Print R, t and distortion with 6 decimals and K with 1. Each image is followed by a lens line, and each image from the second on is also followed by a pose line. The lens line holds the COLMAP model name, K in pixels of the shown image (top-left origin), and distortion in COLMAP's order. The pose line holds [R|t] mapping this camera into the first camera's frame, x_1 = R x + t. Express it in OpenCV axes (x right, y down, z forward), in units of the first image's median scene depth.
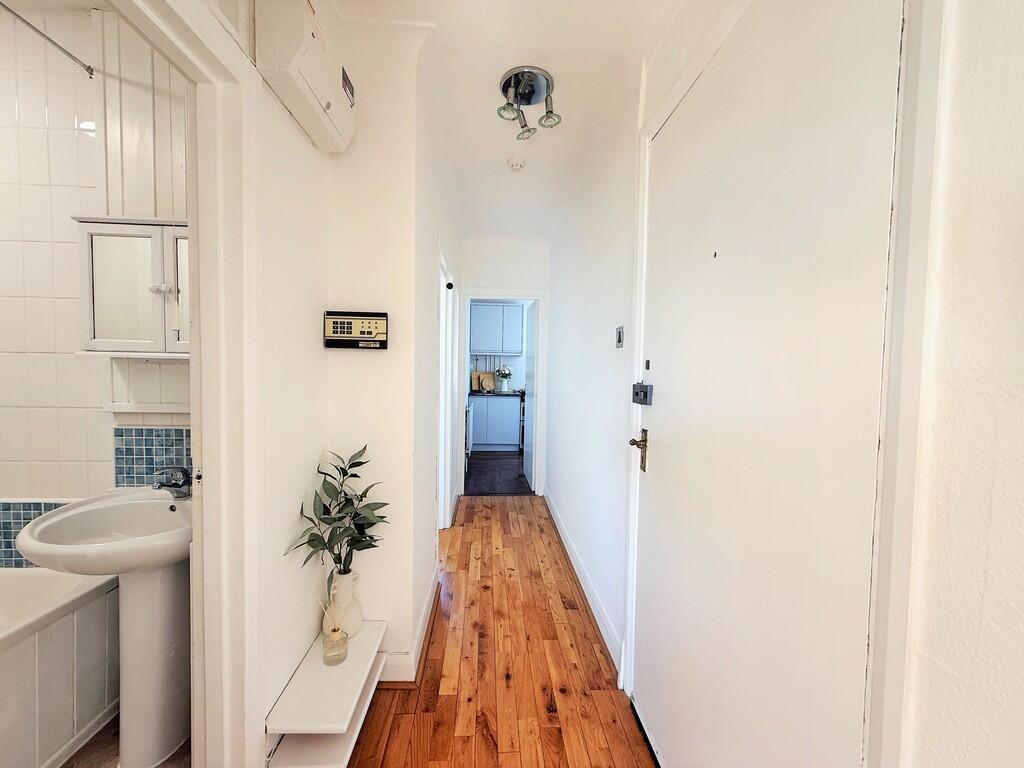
lens RADIAL K [[407.1, 0, 509.3], [0, 407.1, 386.6], [0, 0, 1]] dist [-0.001054, 0.000661]
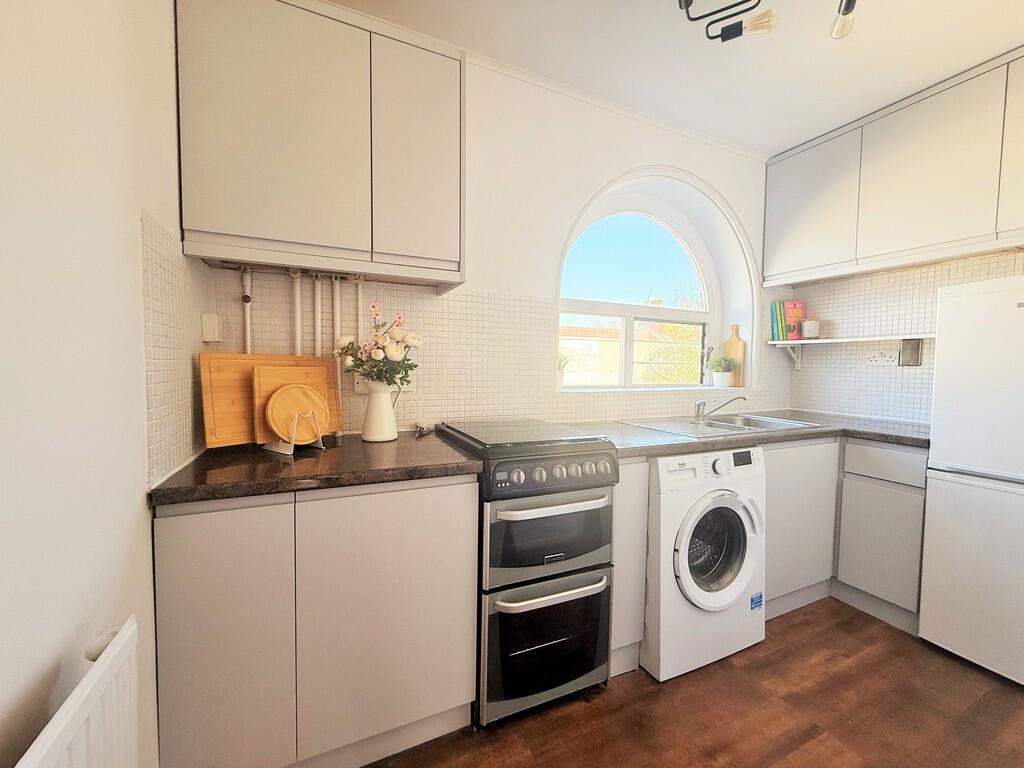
lens RADIAL K [[407.1, 0, 510.4], [0, 407.1, 382.8], [0, 0, 1]] dist [-0.001054, 0.000661]
pose [[0.929526, -0.020309, 0.368197, -0.028981], [0.013110, 0.999671, 0.022044, -0.024416], [-0.368523, -0.015663, 0.929486, 0.767065]]
